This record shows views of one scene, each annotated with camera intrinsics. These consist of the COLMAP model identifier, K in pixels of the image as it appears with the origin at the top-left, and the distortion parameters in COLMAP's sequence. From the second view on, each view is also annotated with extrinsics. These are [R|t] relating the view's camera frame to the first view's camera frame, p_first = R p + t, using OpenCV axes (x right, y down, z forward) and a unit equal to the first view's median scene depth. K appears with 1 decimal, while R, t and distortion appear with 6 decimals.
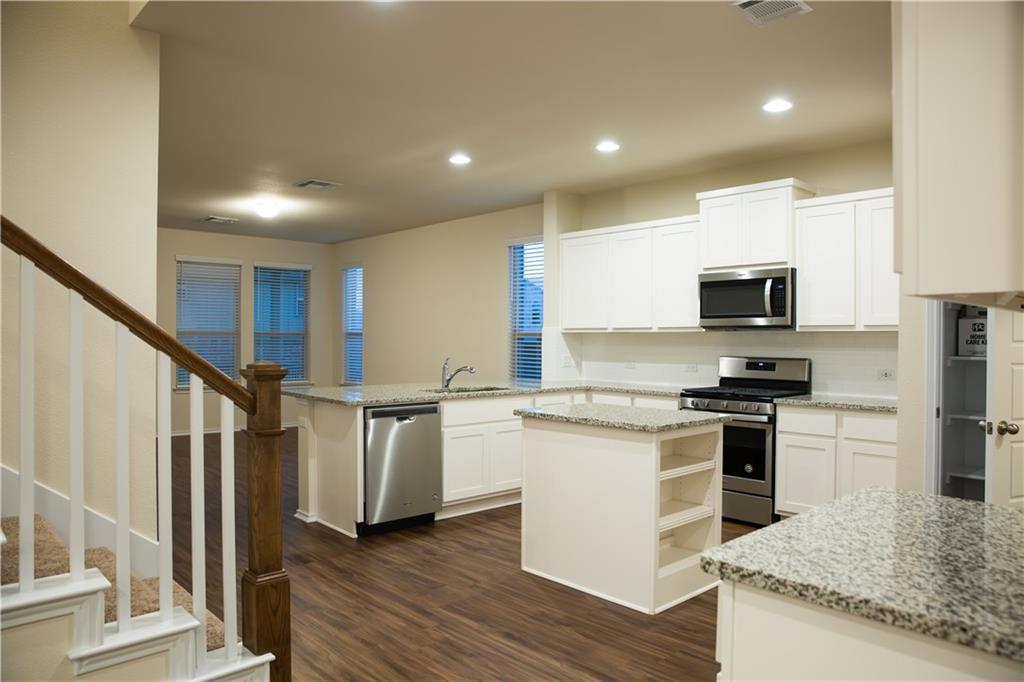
lens RADIAL K [[694.4, 0, 517.3], [0, 694.4, 340.4], [0, 0, 1]] dist [-0.057665, 0.004935]
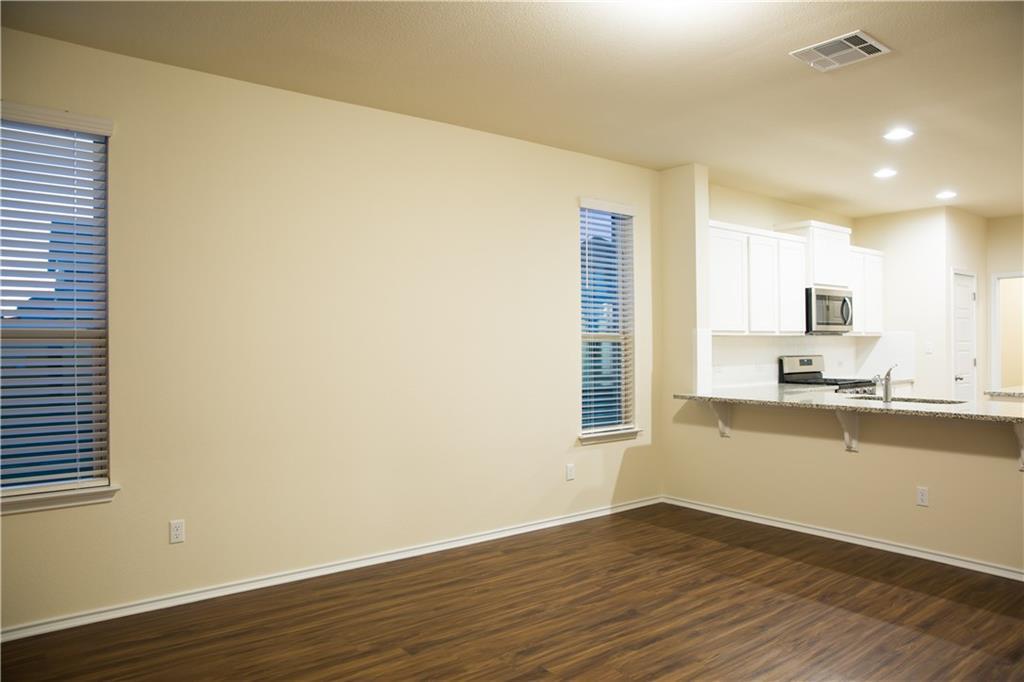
lens RADIAL K [[694.4, 0, 517.3], [0, 694.4, 340.4], [0, 0, 1]] dist [-0.057665, 0.004935]
pose [[0.080253, -0.001689, 0.996773, -0.963807], [0.007662, 0.999970, 0.001077, -0.009139], [-0.996745, 0.007551, 0.080264, 1.404820]]
